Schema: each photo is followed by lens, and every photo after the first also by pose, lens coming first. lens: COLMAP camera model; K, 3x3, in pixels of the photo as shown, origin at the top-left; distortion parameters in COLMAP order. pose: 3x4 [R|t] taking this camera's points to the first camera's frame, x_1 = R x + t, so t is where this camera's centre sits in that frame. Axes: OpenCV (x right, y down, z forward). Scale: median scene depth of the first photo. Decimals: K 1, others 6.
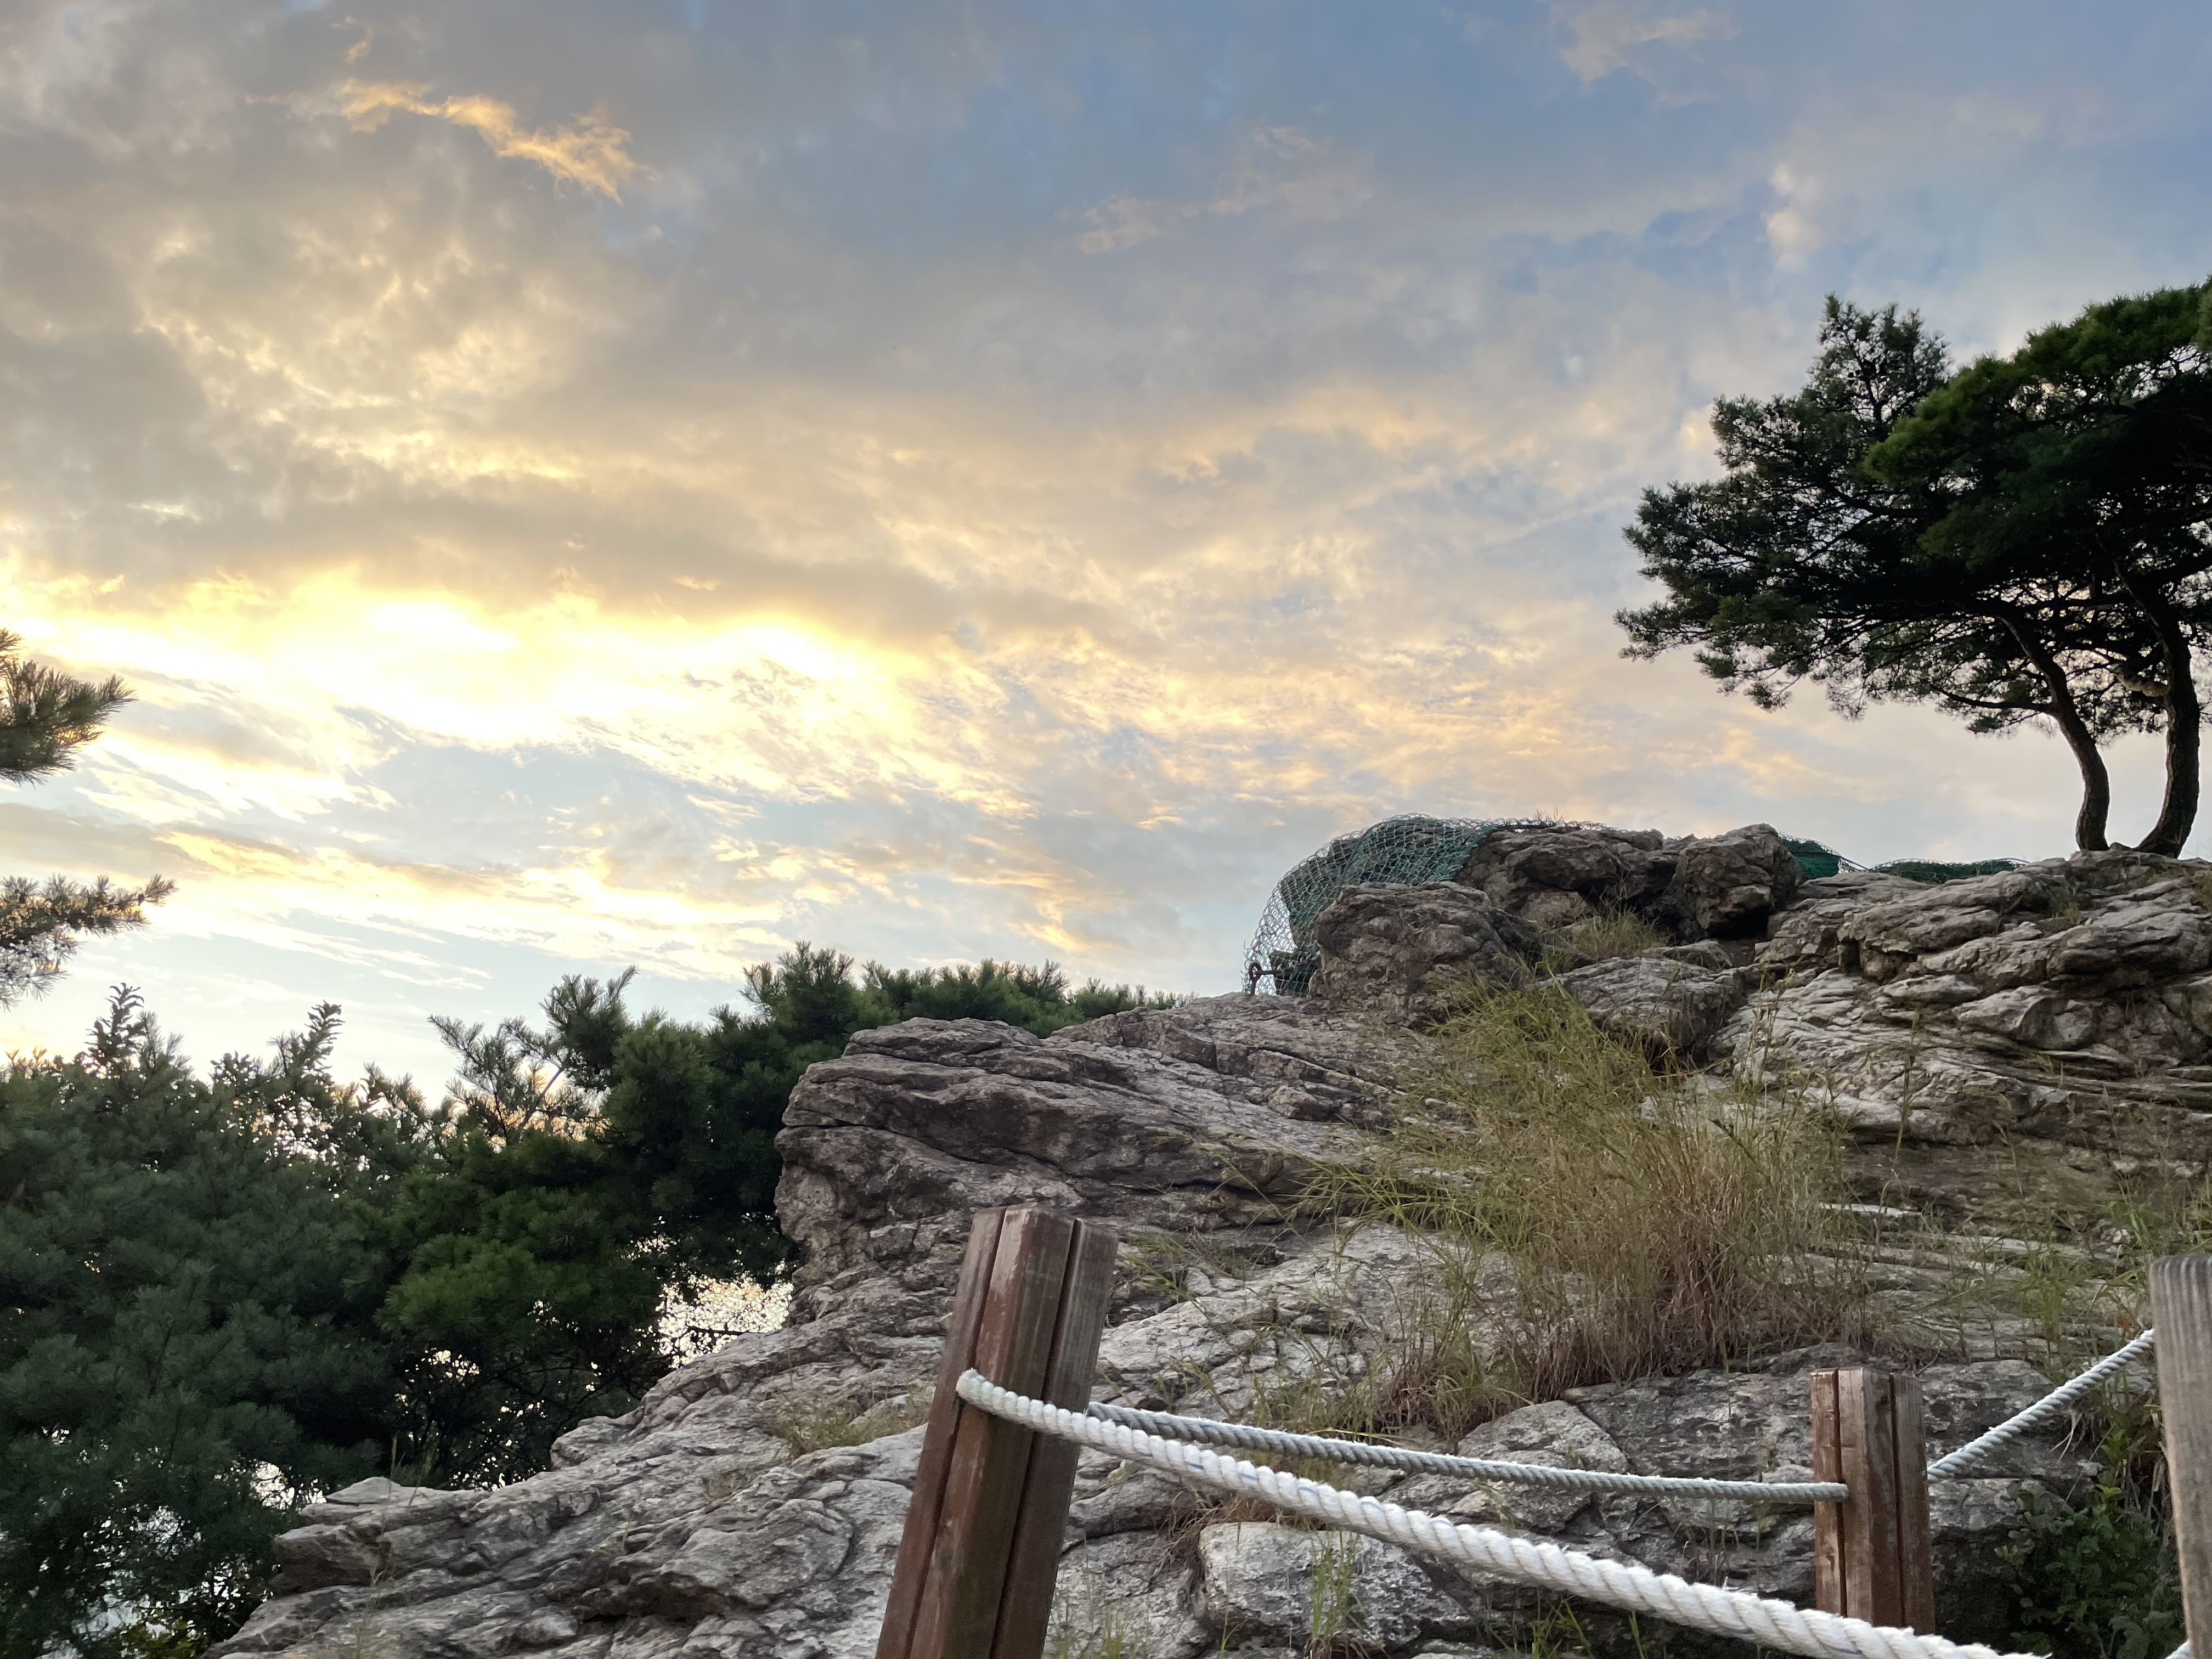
lens RADIAL K [[1684.8, 0, 1114.0], [0, 1684.8, 827.9], [0, 0, 1]] dist [0.092604, -0.122113]
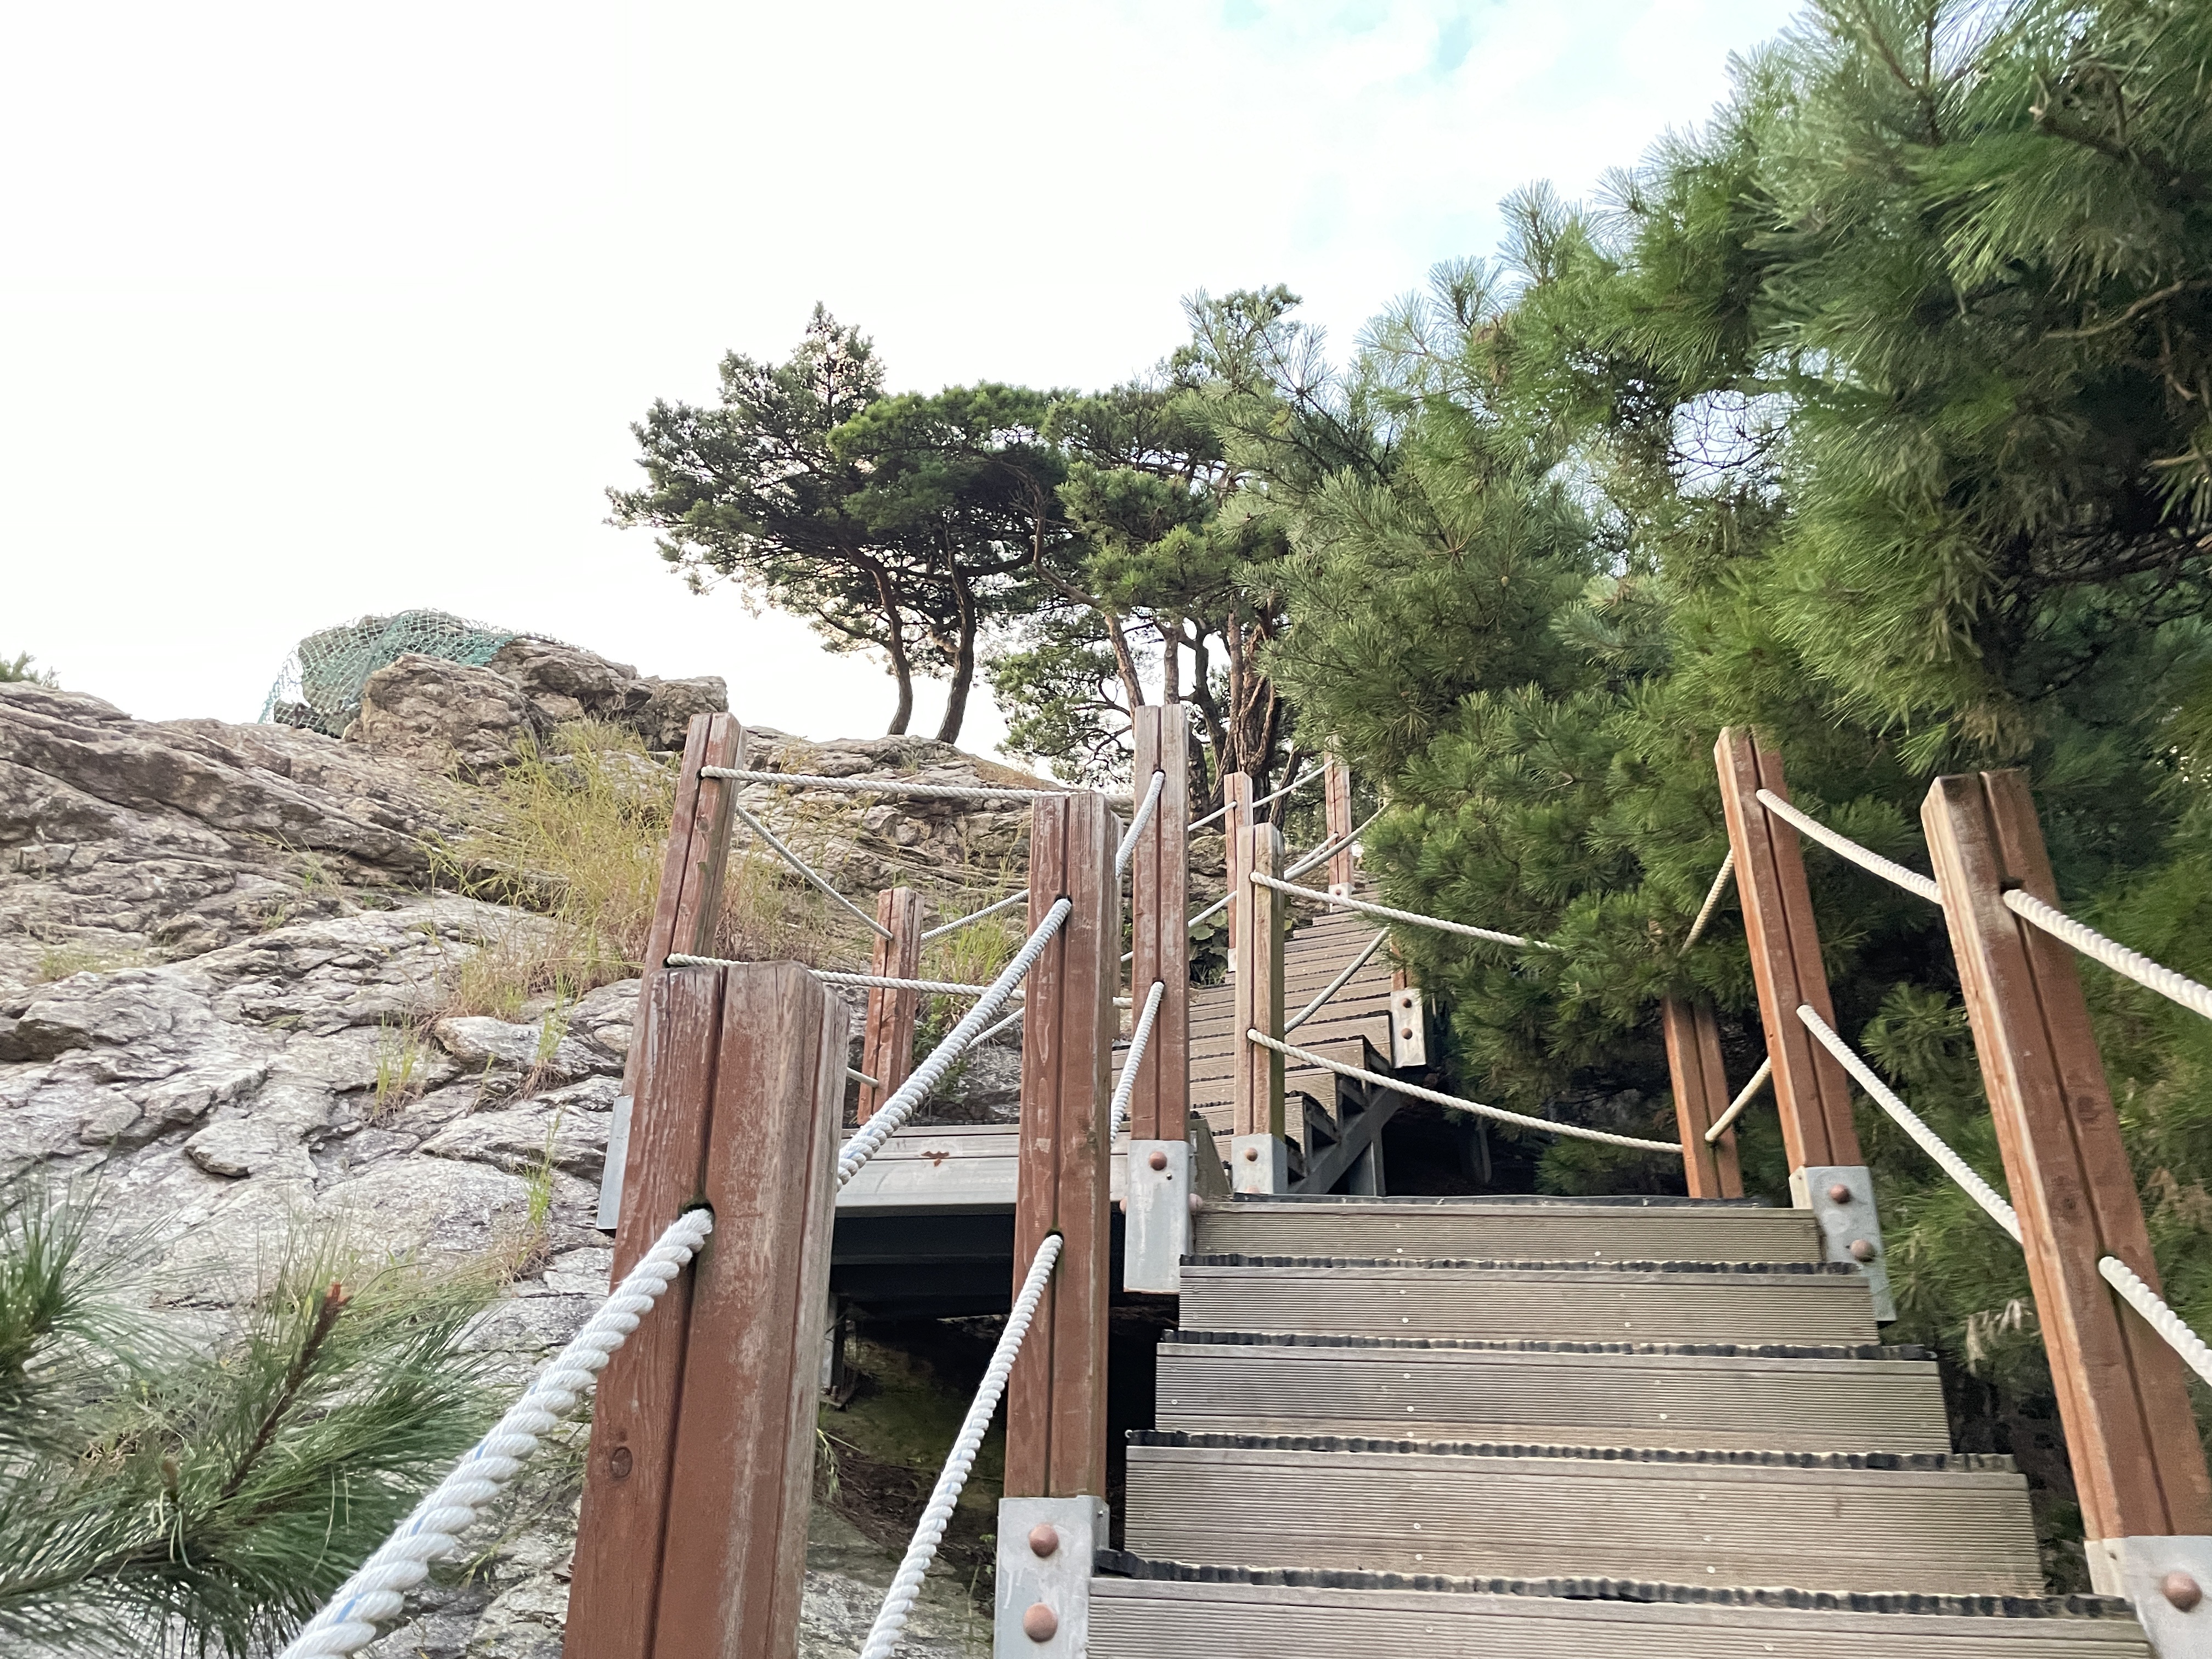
lens RADIAL K [[1684.8, 0, 1114.0], [0, 1684.8, 827.9], [0, 0, 1]] dist [0.092604, -0.122113]
pose [[0.753167, 0.151424, 0.640165, -0.245784], [-0.198090, 0.980183, 0.001205, 0.055556], [-0.627296, -0.127718, 0.768237, -0.271395]]
